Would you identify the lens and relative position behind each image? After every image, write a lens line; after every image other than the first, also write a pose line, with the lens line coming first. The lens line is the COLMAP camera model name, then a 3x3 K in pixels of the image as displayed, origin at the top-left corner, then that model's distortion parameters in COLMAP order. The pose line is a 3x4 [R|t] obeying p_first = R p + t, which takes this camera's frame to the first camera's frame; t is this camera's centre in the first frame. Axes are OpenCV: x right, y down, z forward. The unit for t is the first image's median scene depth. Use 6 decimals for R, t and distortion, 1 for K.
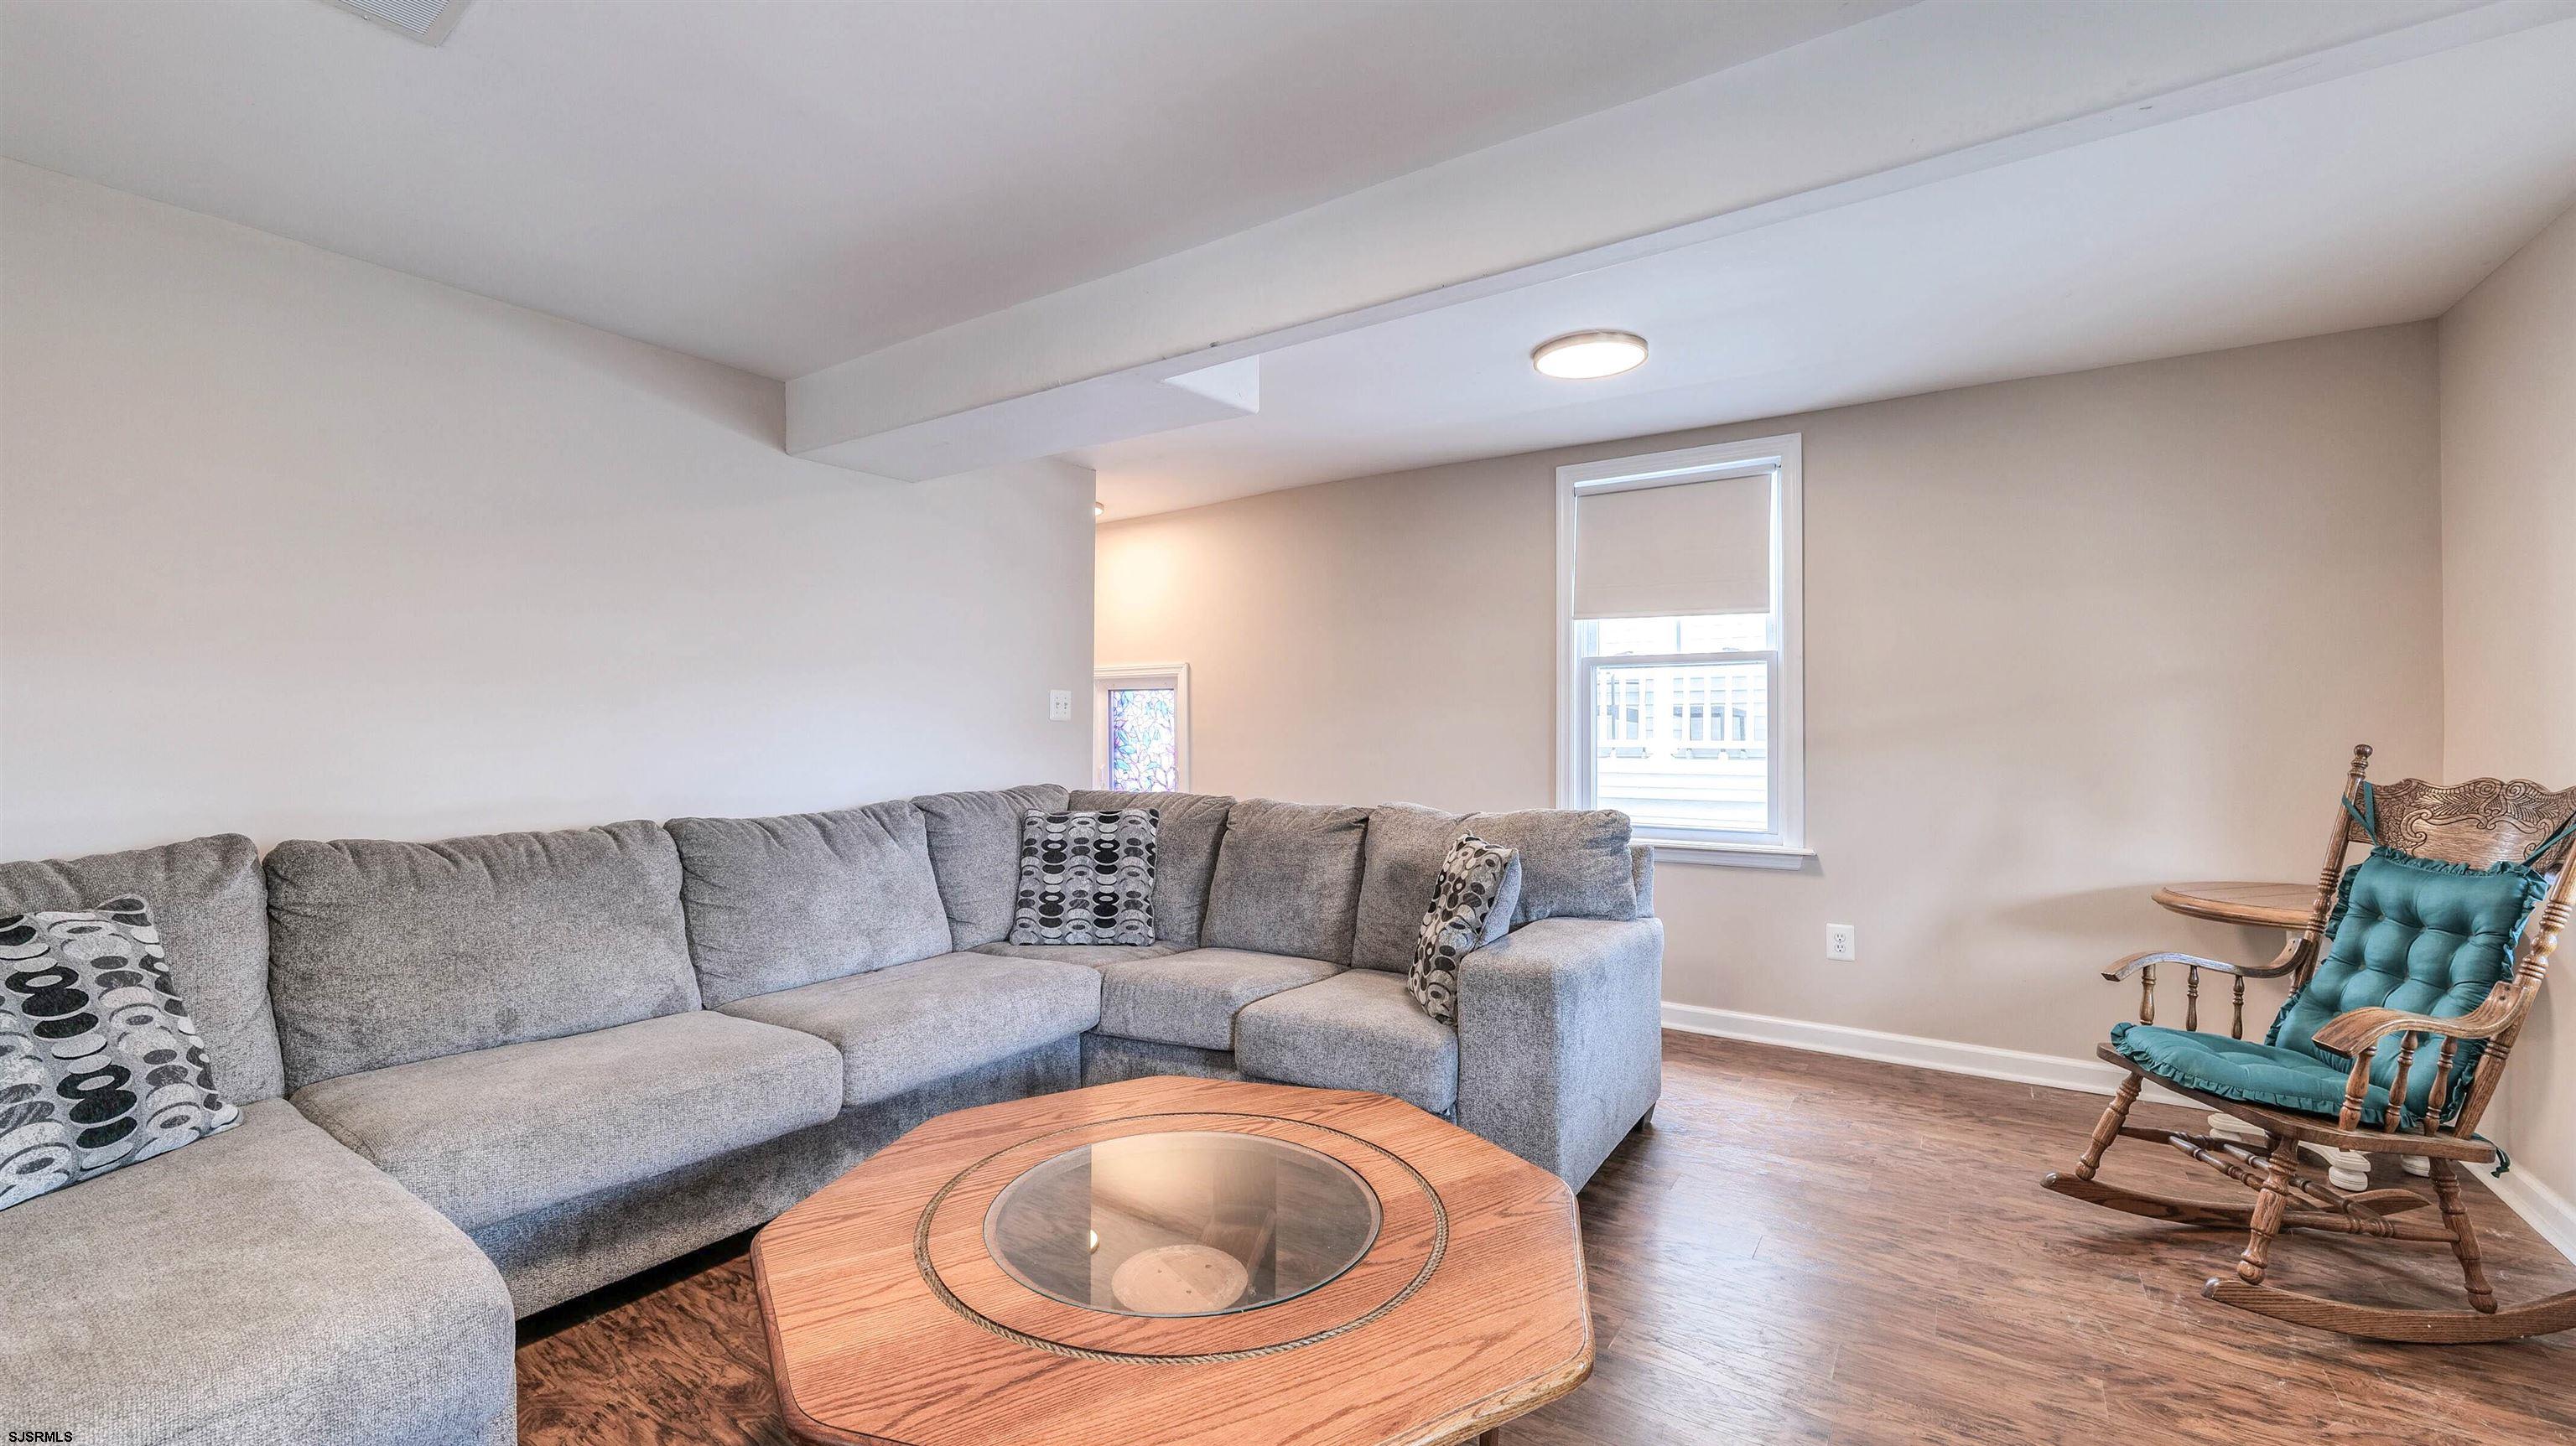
lens RADIAL K [[1037.2, 0, 1273.7], [0, 1037.2, 733.4], [0, 0, 1]] dist [-0.001019, -0.000005]
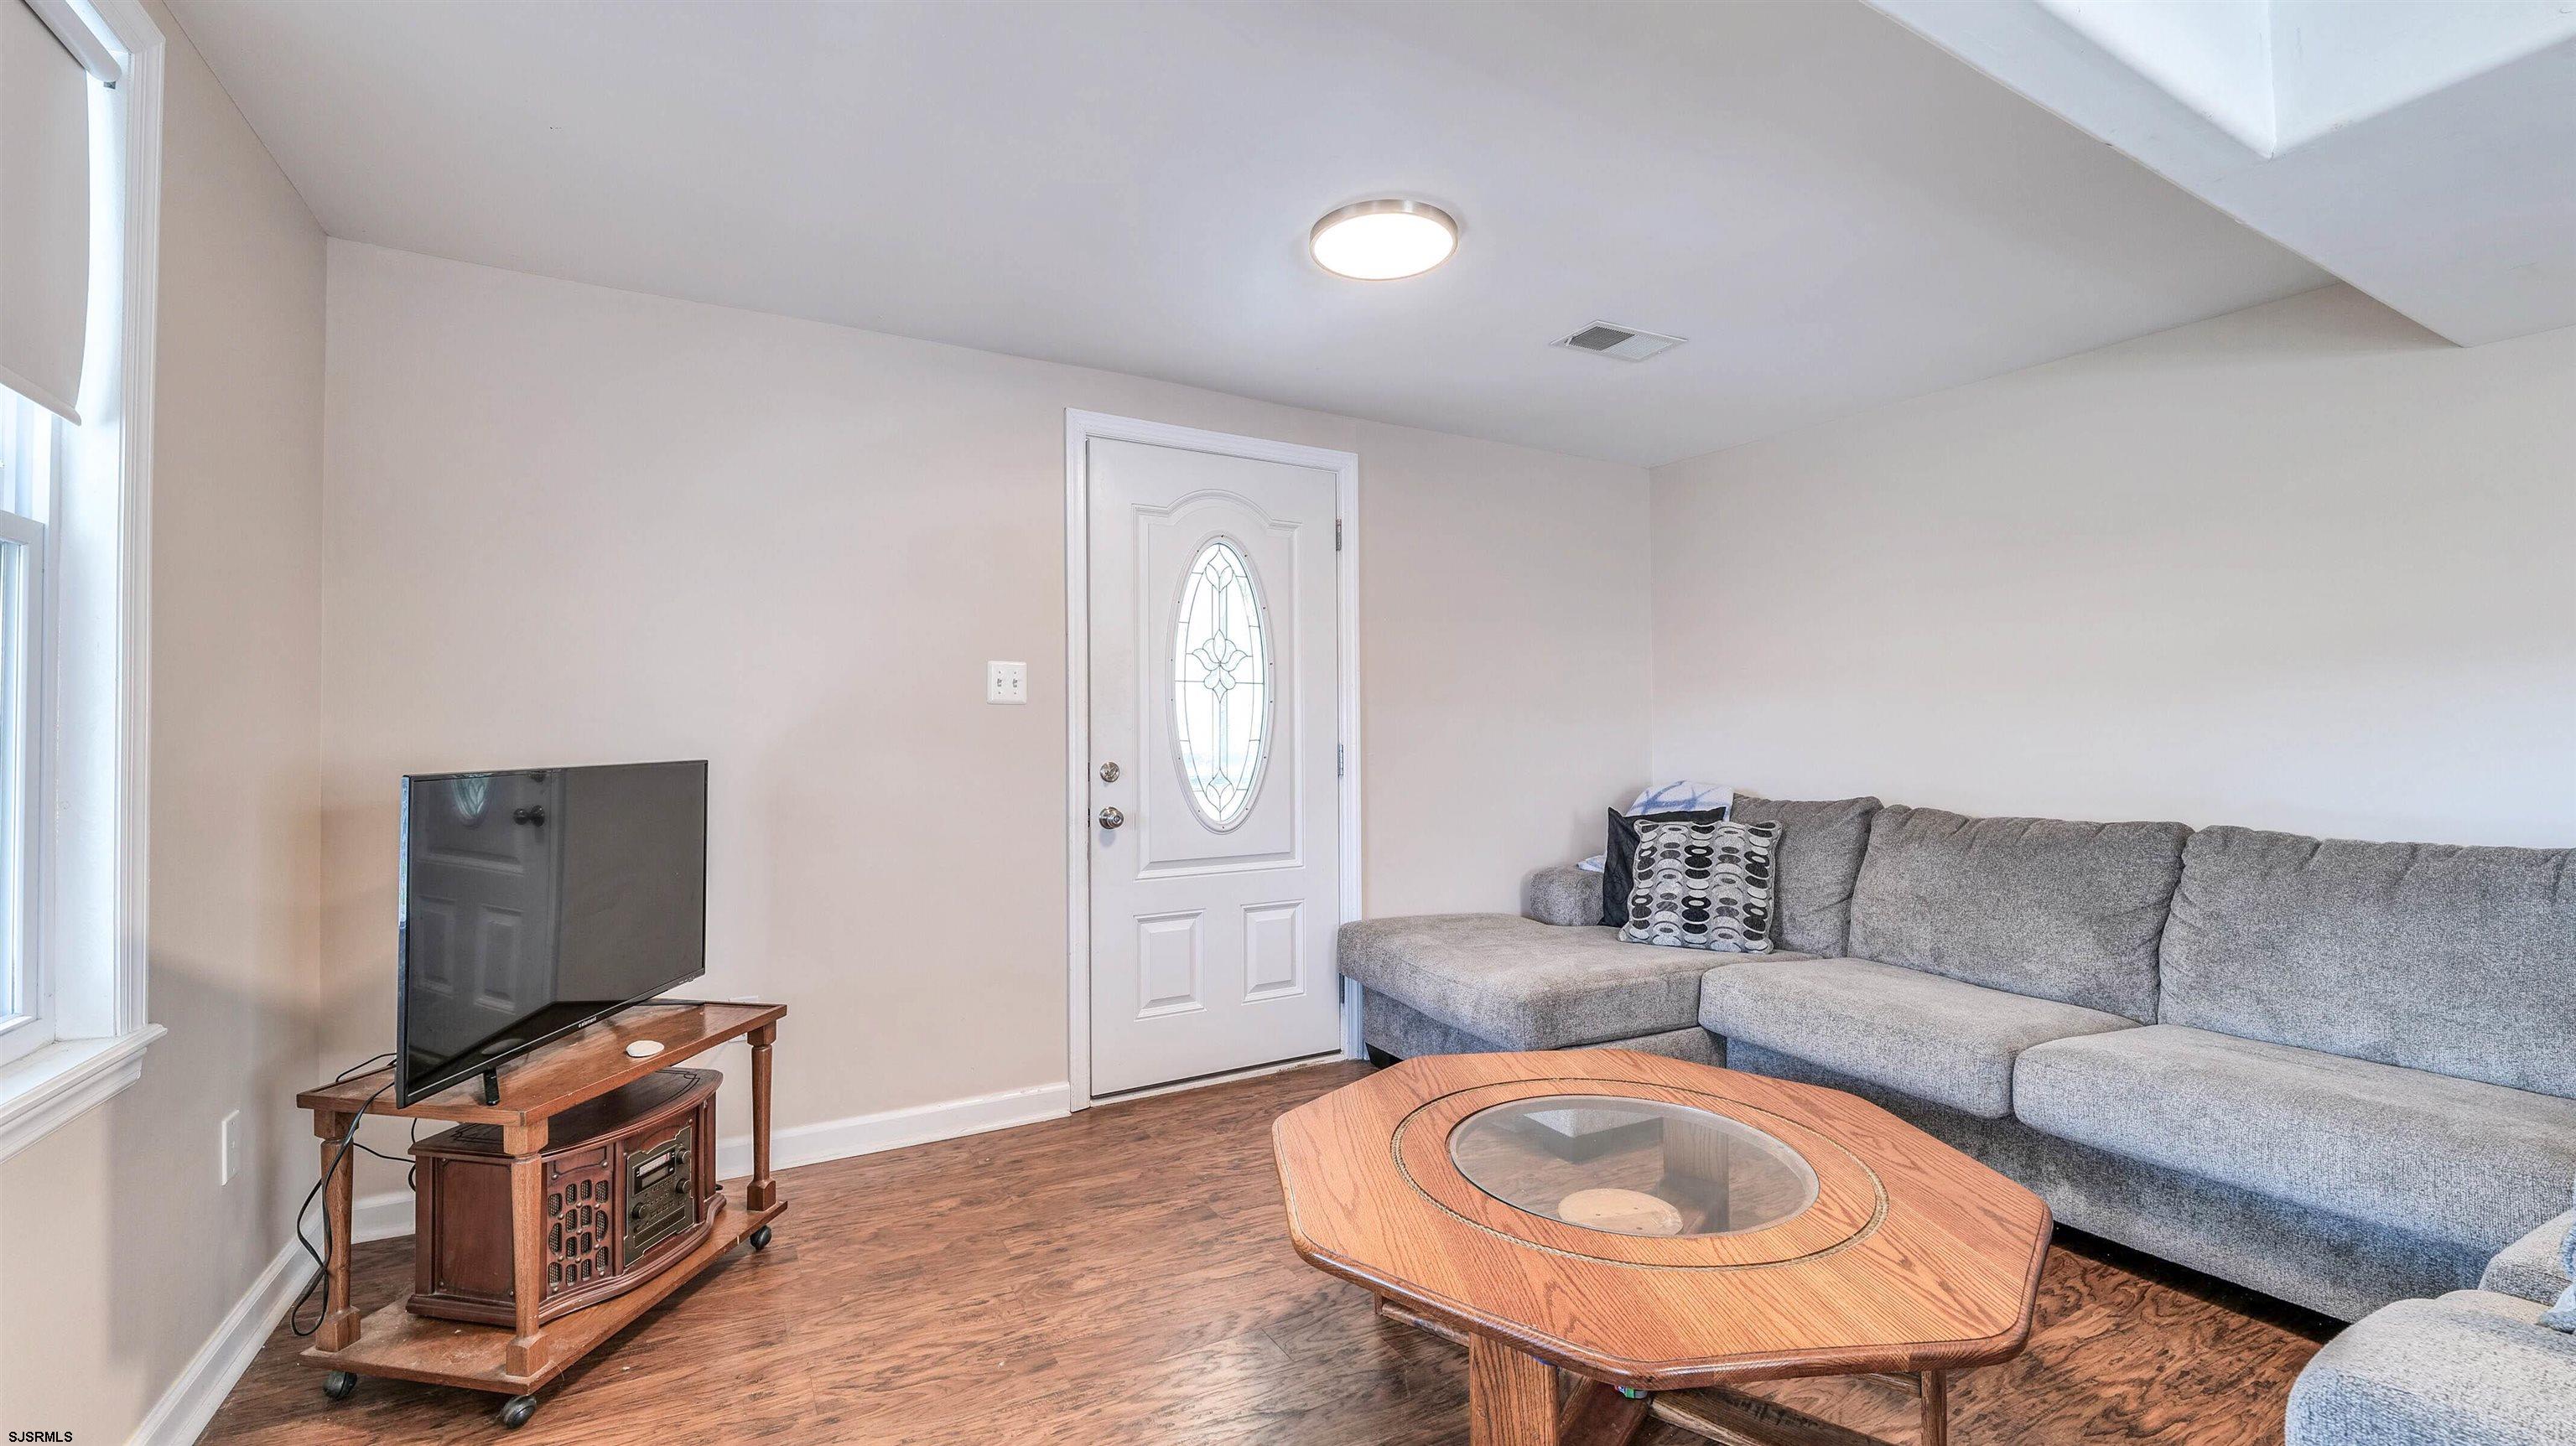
lens RADIAL K [[1037.2, 0, 1274.9], [0, 1037.2, 724.2], [0, 0, 1]] dist [-0.001019, -0.000005]
pose [[-0.445895, -0.010215, -0.895027, 0.930831], [0.007214, 0.999861, -0.015005, 0.004459], [0.895056, -0.013147, -0.445759, 0.998154]]
